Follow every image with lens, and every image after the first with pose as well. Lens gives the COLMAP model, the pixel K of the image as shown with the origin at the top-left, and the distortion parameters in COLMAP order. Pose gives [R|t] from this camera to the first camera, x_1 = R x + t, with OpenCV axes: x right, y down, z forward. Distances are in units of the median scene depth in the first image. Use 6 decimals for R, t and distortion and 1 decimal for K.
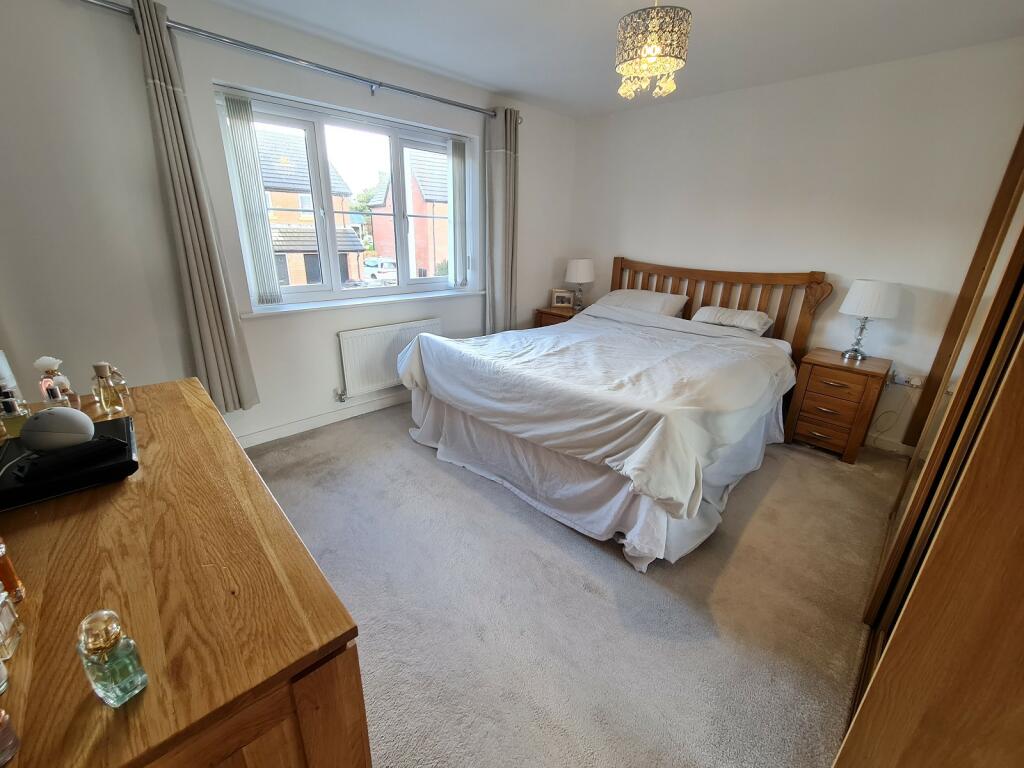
lens RADIAL K [[419.7, 0, 512.0], [0, 419.7, 382.6], [0, 0, 1]] dist [-0.003438, -0.000270]
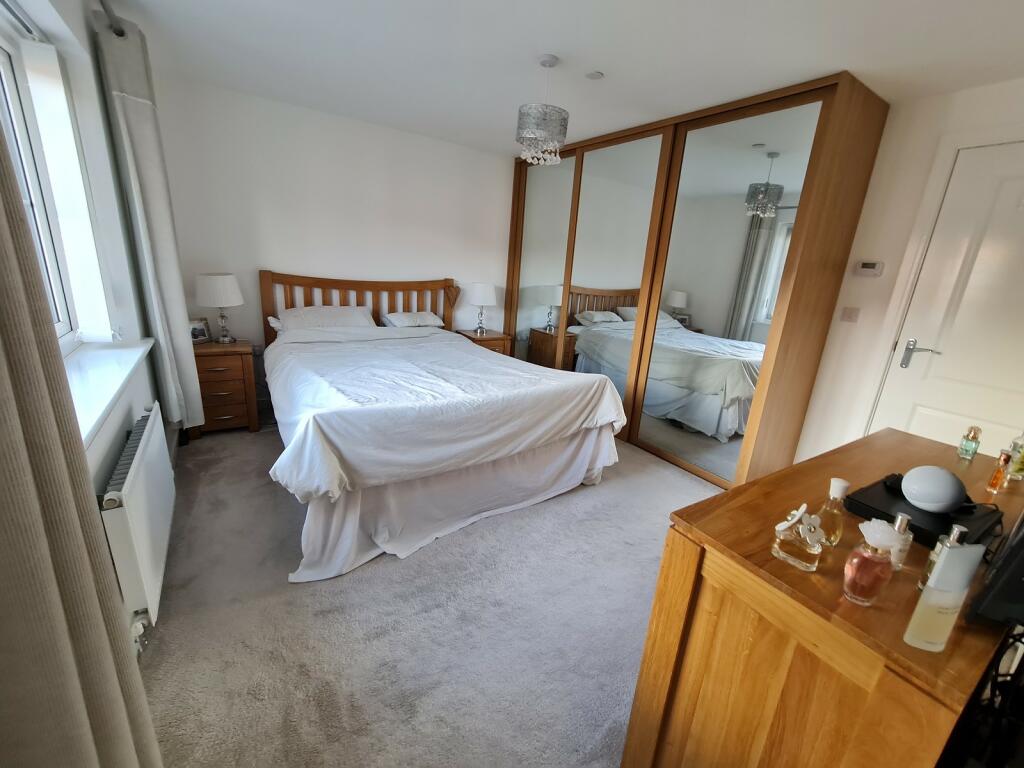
lens RADIAL K [[419.7, 0, 511.2], [0, 419.7, 384.3], [0, 0, 1]] dist [-0.003438, -0.000270]
pose [[0.197557, -0.287836, 0.937082, -0.772279], [0.267283, 0.935519, 0.231006, -0.233933], [-0.943149, 0.204829, 0.261752, 0.584837]]
